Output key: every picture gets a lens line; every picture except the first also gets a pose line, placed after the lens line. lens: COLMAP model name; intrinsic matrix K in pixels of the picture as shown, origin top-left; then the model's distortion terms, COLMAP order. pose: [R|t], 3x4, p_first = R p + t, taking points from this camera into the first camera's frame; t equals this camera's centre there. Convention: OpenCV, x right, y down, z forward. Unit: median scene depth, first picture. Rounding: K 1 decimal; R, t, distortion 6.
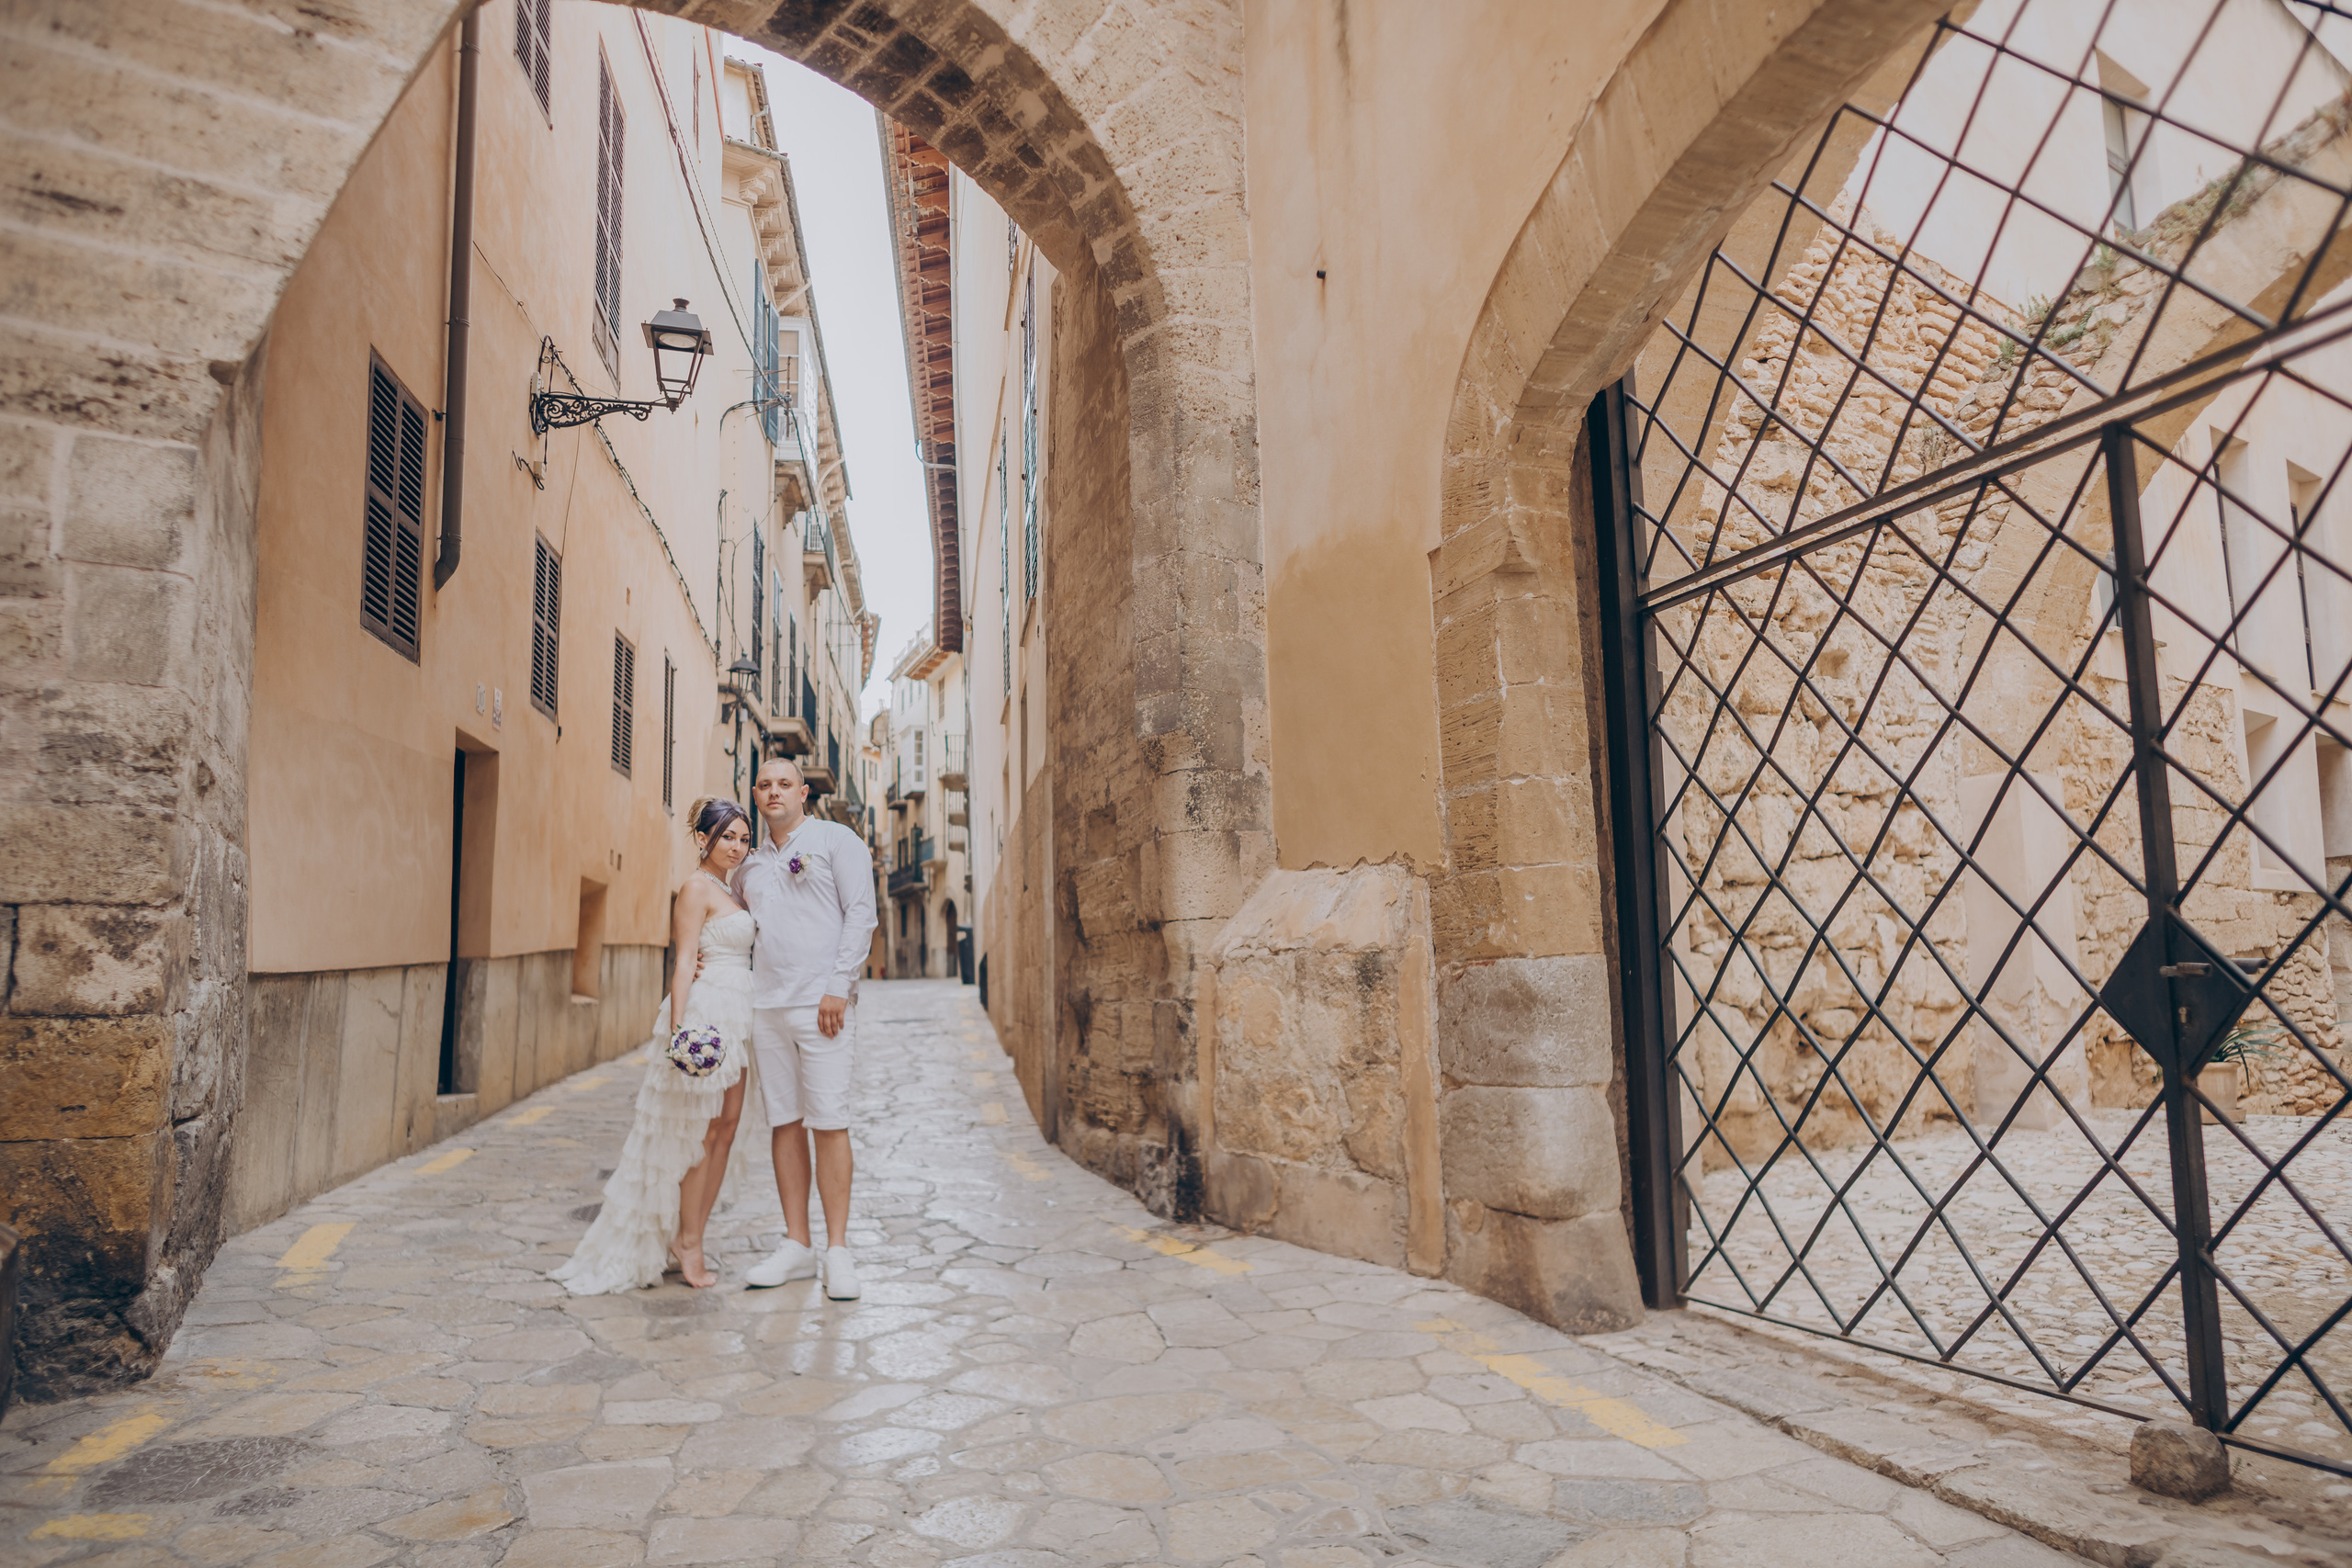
lens RADIAL K [[1566.2, 0, 1176.0], [0, 1566.2, 784.0], [0, 0, 1]] dist [-0.010465, 0.001460]
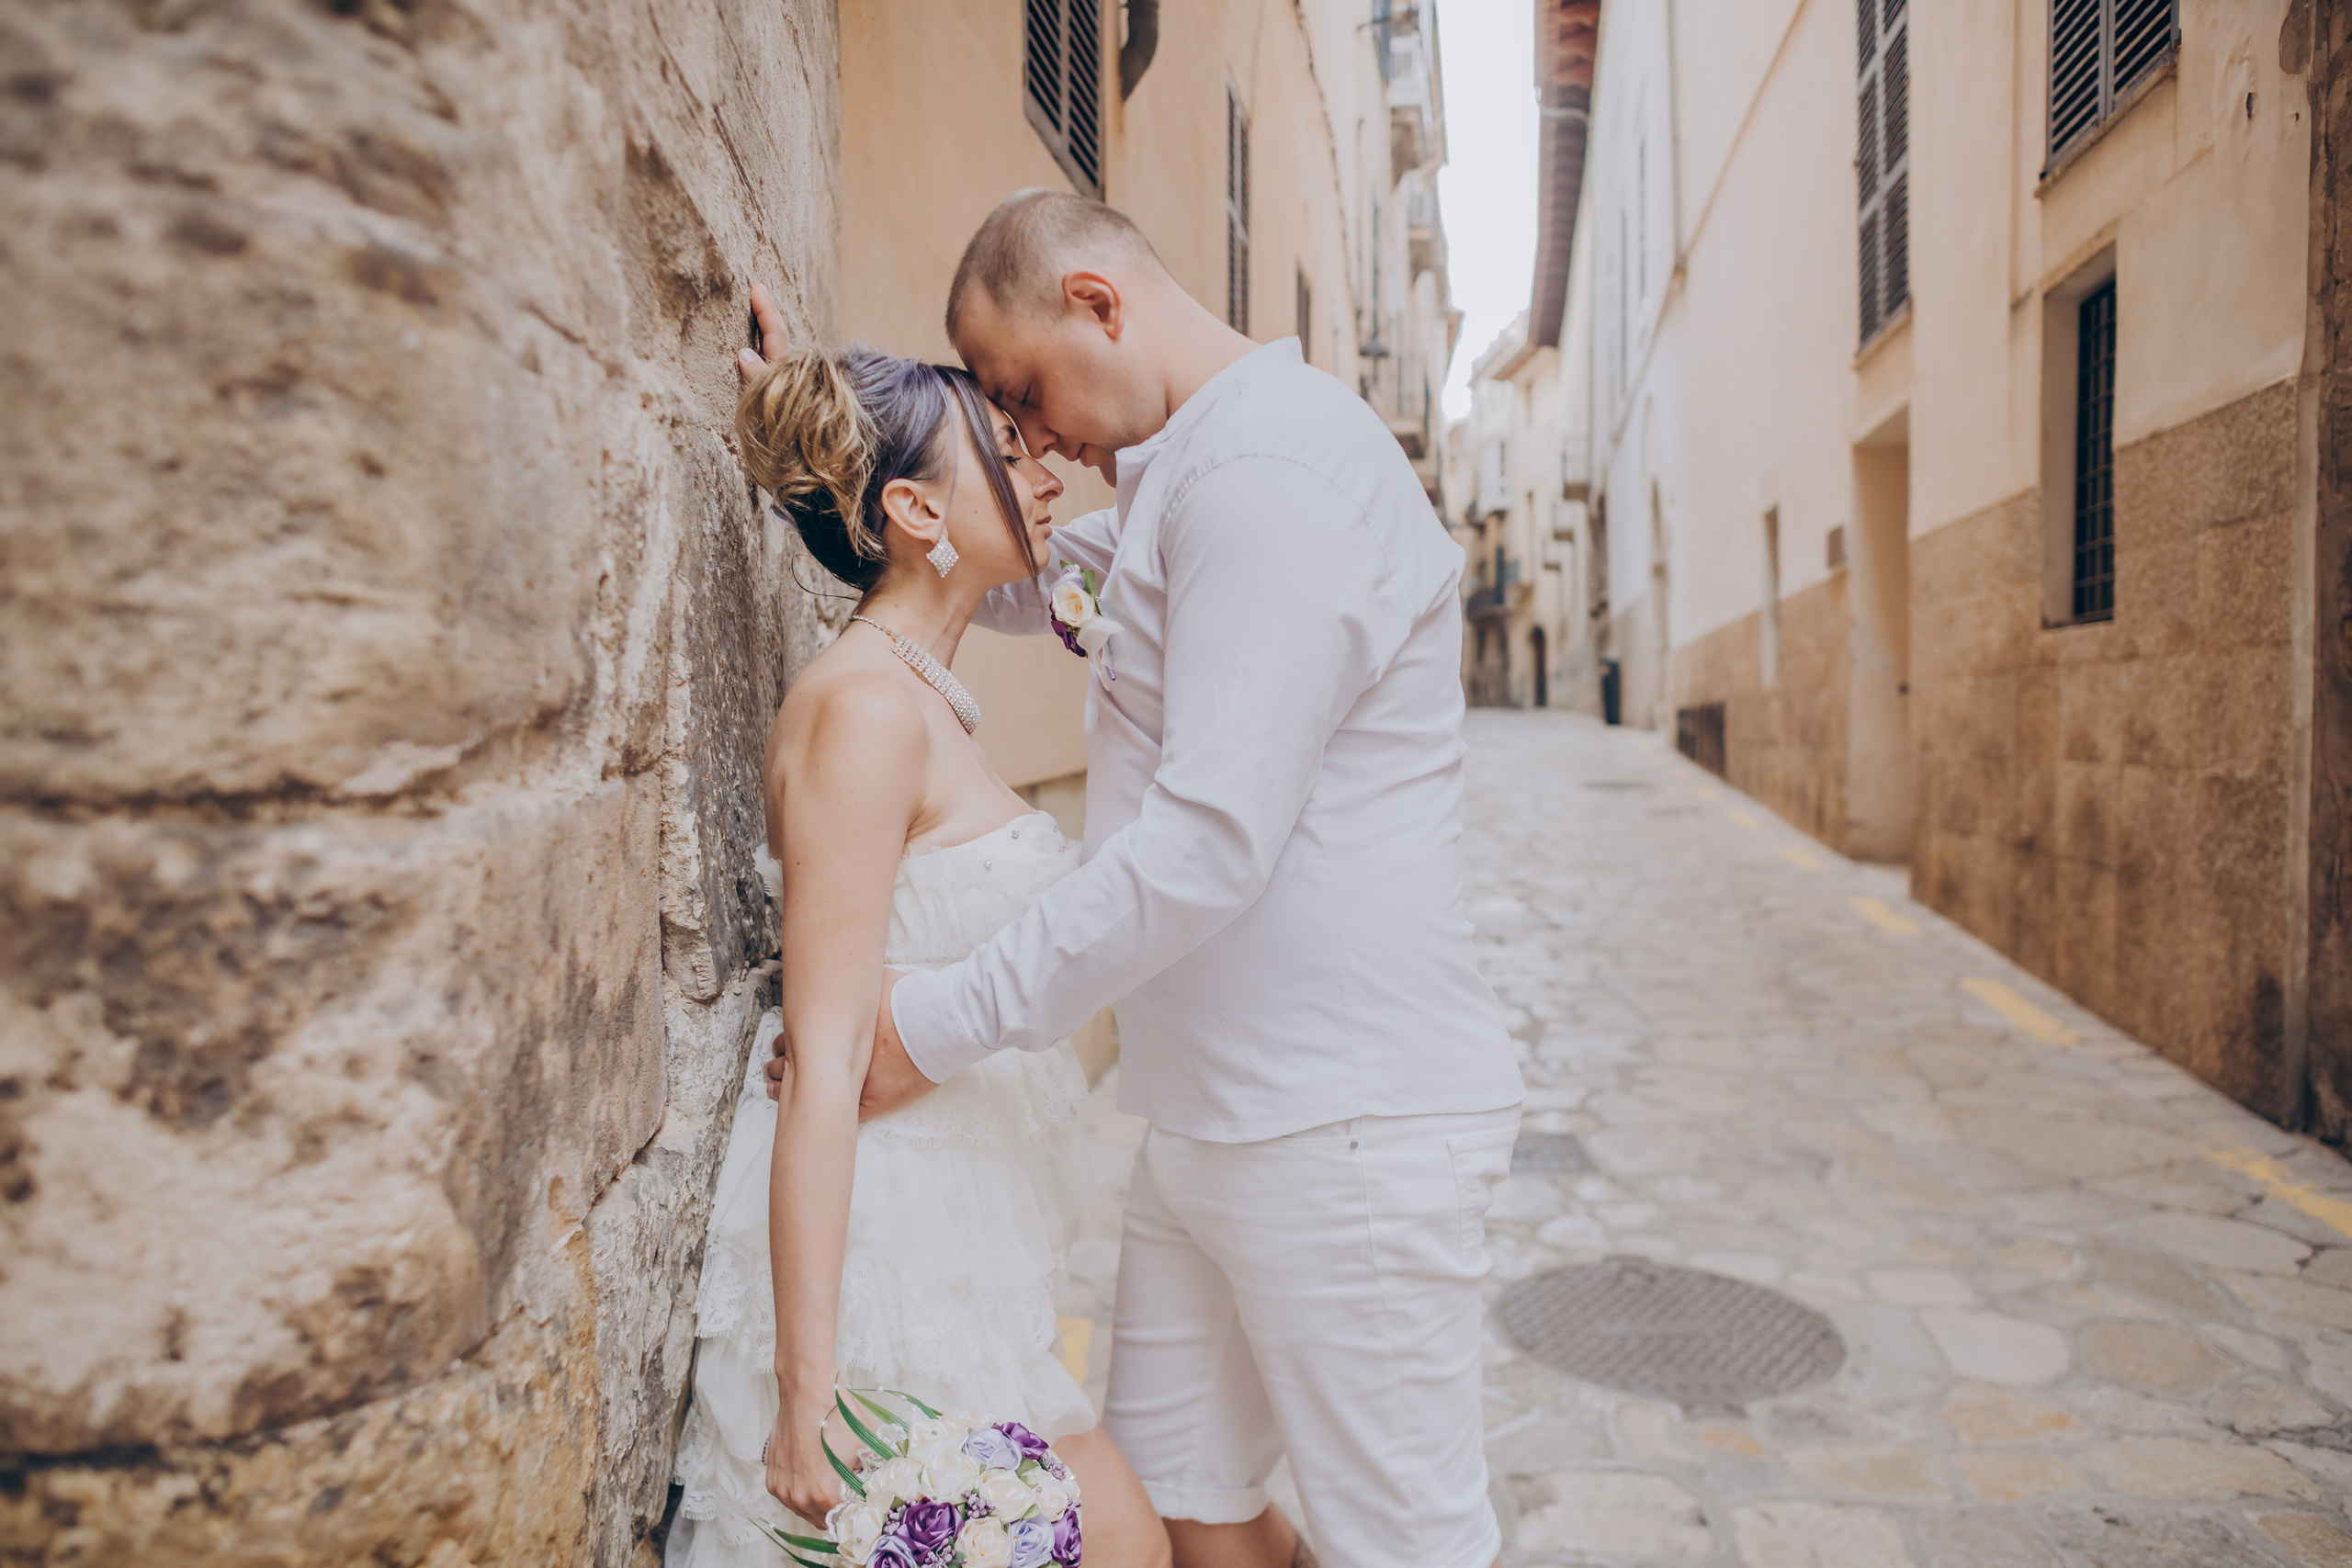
lens RADIAL K [[1566.2, 0, 1176.0], [0, 1566.2, 784.0], [0, 0, 1]] dist [-0.010465, 0.001460]
pose [[0.942394, 0.034384, -0.332733, -0.509254], [0.024255, 0.985061, 0.170491, 0.049347], [0.333625, -0.168741, 0.927481, 0.863903]]
